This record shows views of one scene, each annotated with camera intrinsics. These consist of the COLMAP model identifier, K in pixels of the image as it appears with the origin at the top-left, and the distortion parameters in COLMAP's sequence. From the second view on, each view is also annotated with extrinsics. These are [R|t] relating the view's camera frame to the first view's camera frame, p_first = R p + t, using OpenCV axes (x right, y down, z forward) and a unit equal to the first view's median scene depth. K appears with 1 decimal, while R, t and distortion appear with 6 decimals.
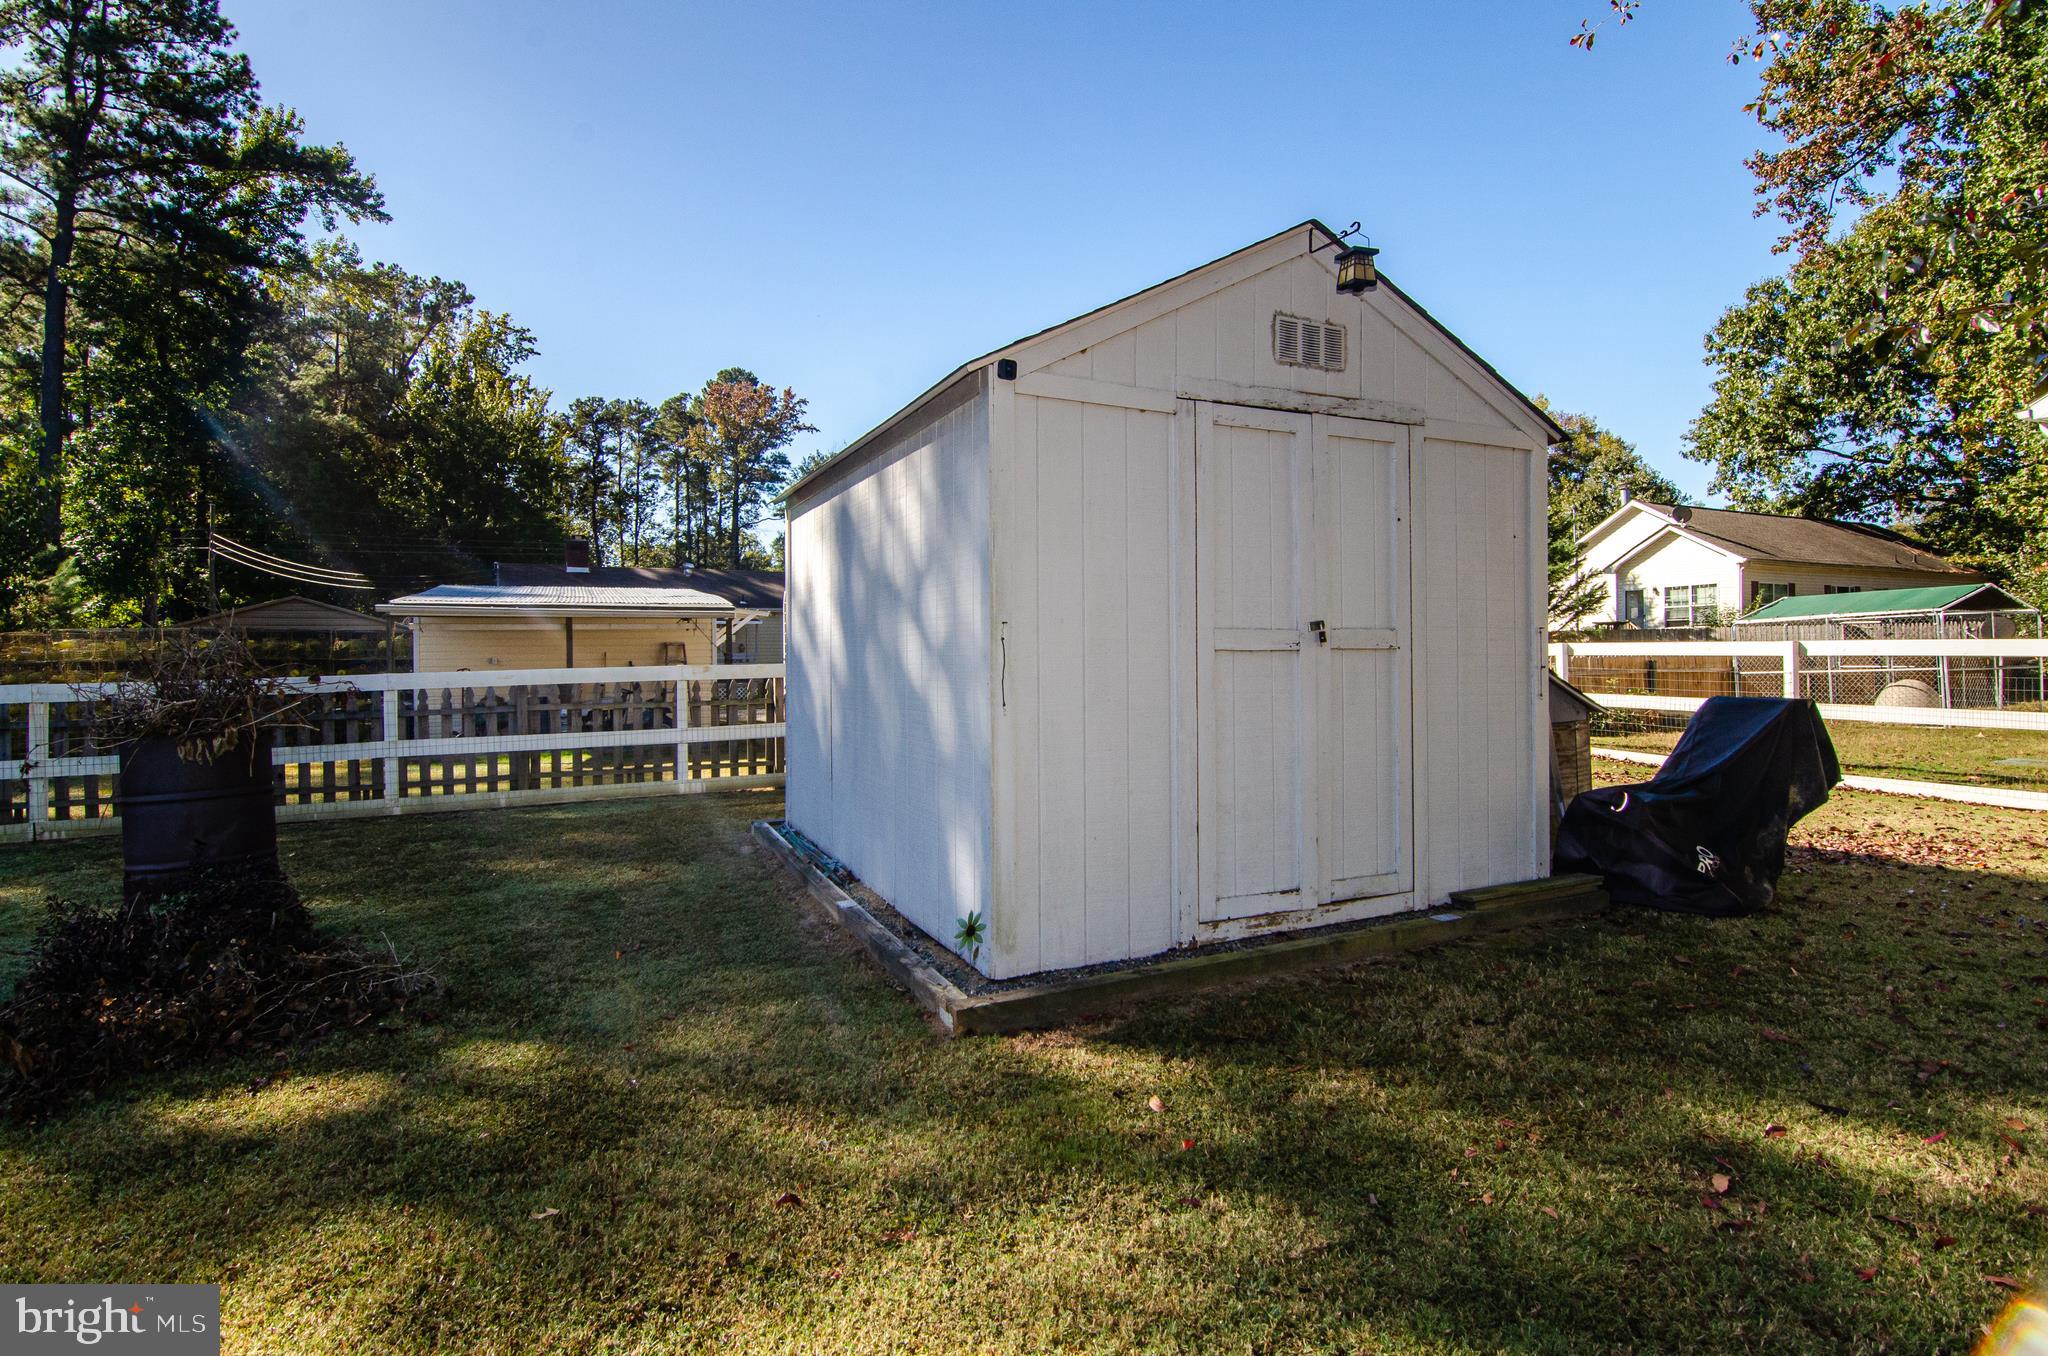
lens RADIAL K [[987.2, 0, 1001.1], [0, 987.2, 668.8], [0, 0, 1]] dist [-0.000069, -0.010778]
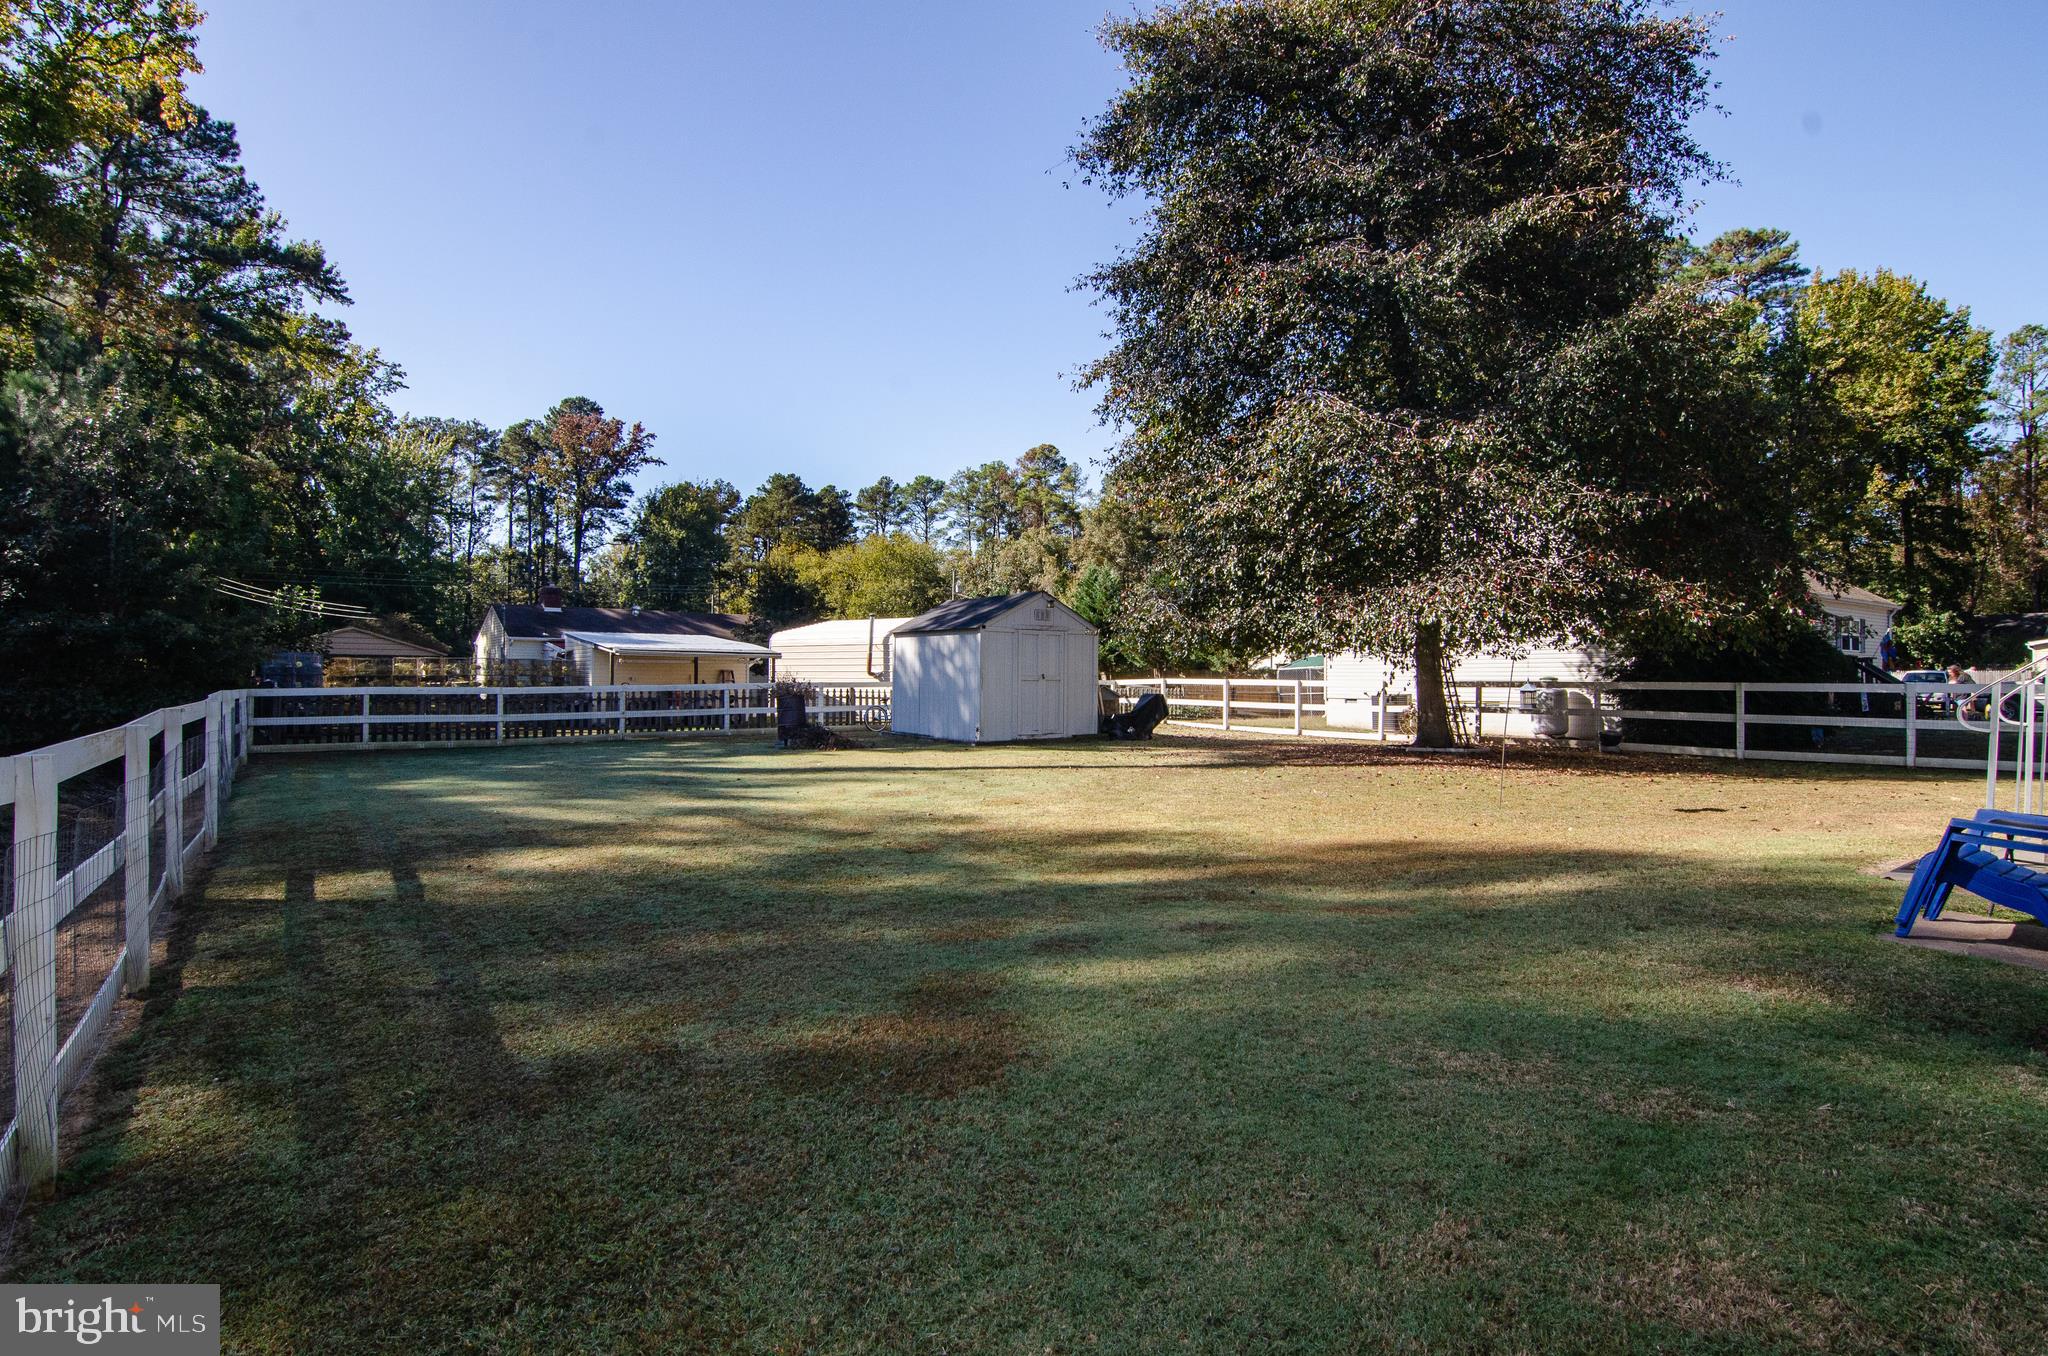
lens RADIAL K [[1043.2, 0, 1024.0], [0, 1043.2, 678.0], [0, 0, 1]] dist [-0.000013, -0.015379]
pose [[0.978894, 0.016161, 0.203727, -0.033683], [-0.012775, 0.999758, -0.017925, 0.002445], [-0.203967, 0.014944, 0.978864, -0.164648]]
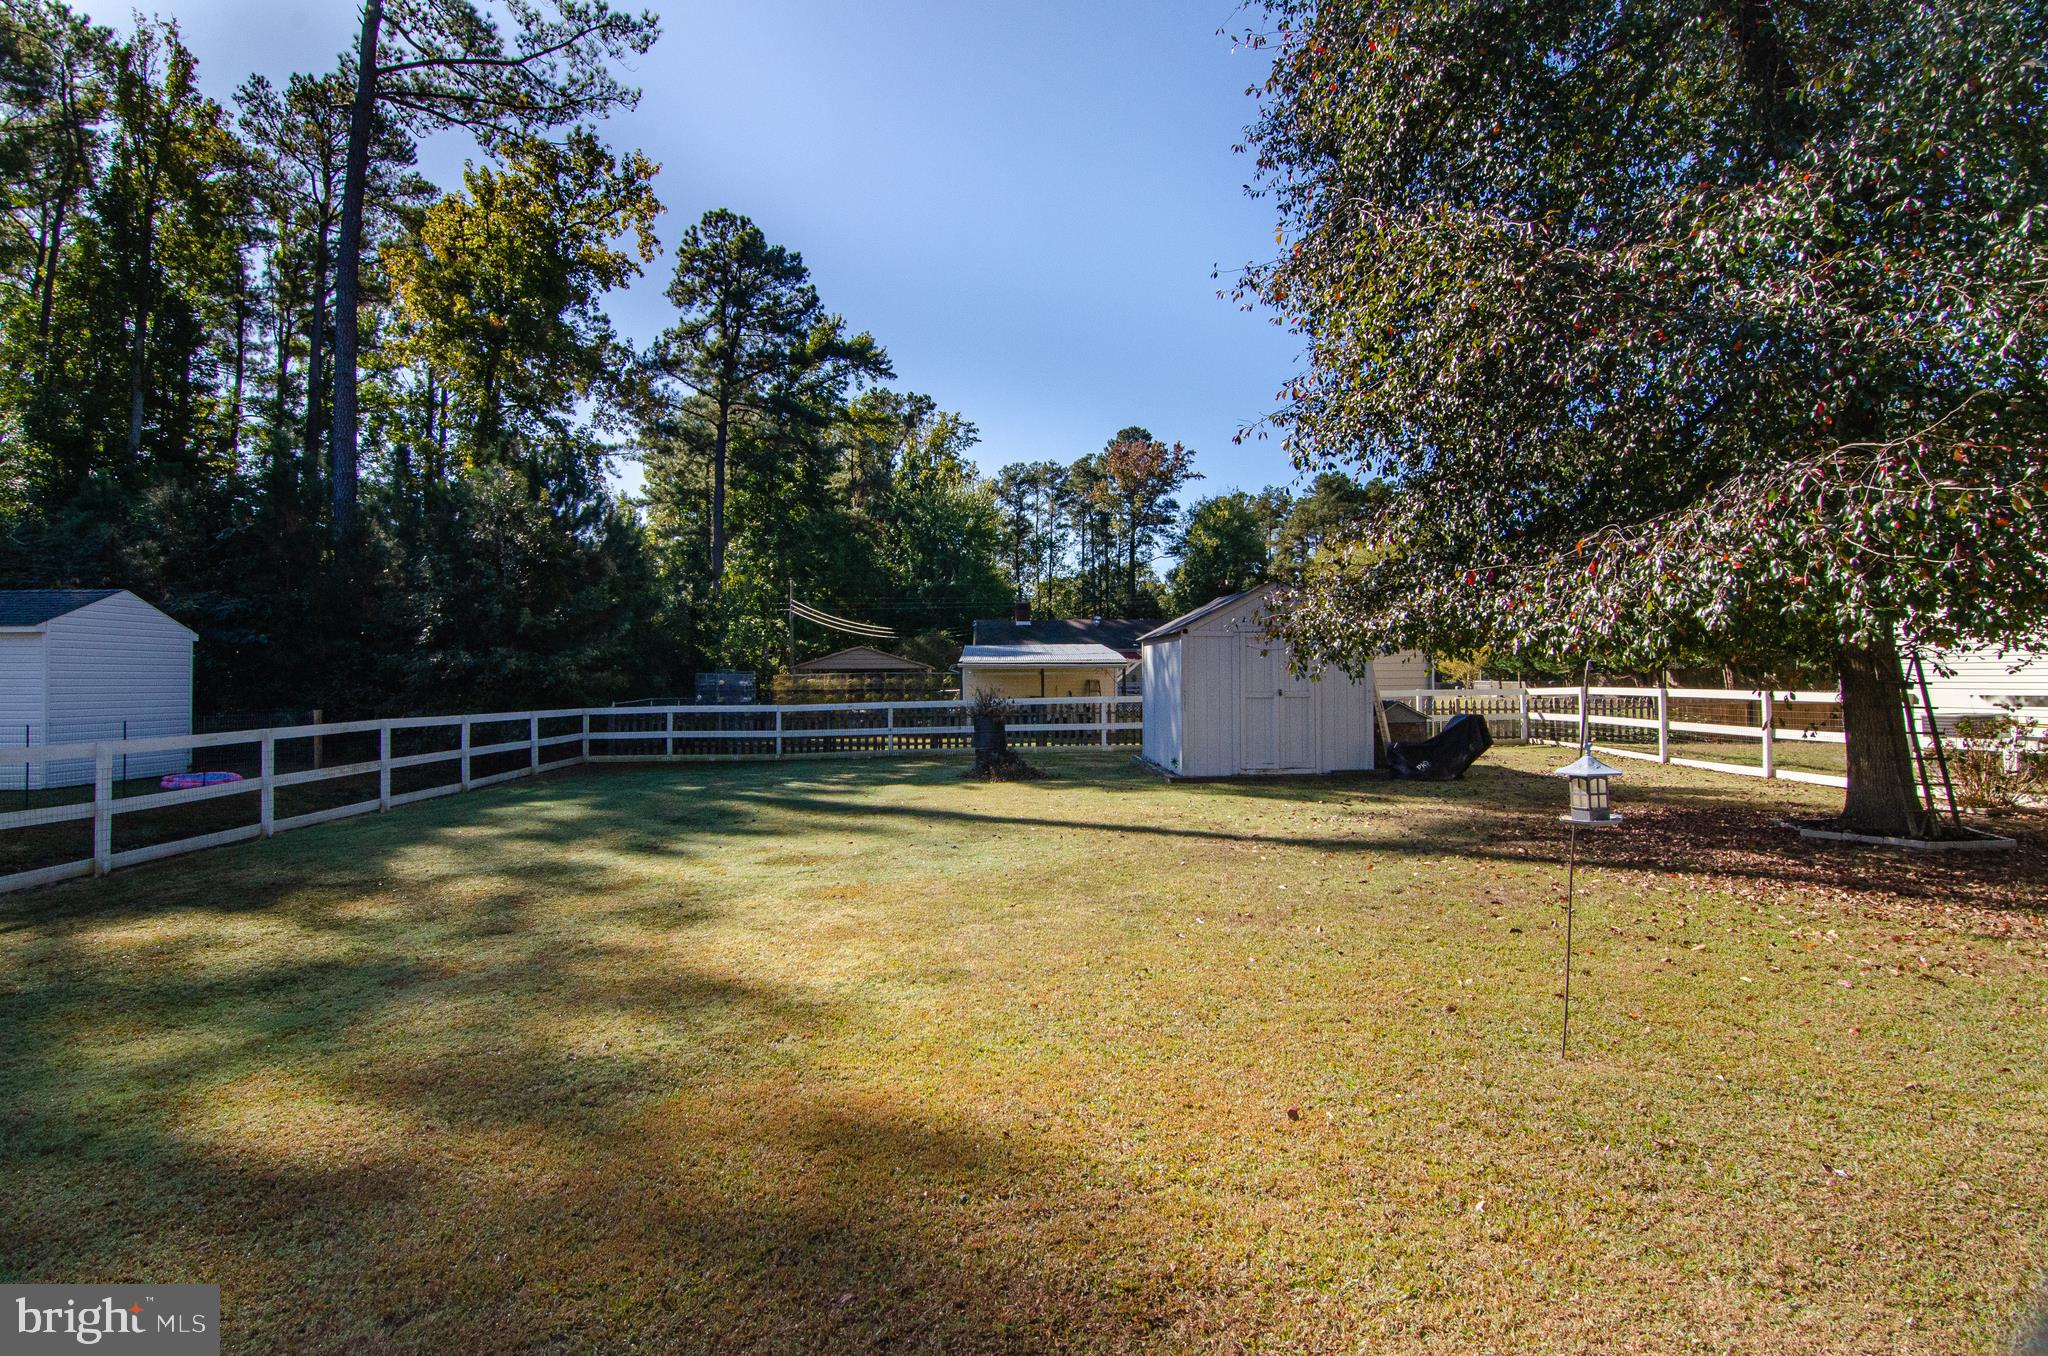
lens RADIAL K [[987.2, 0, 1001.1], [0, 987.2, 668.8], [0, 0, 1]] dist [-0.000069, -0.010778]
pose [[0.922752, -0.002711, -0.385384, 0.032113], [-0.005112, 0.999801, -0.019273, -0.002051], [0.385360, 0.019754, 0.922555, -0.113914]]
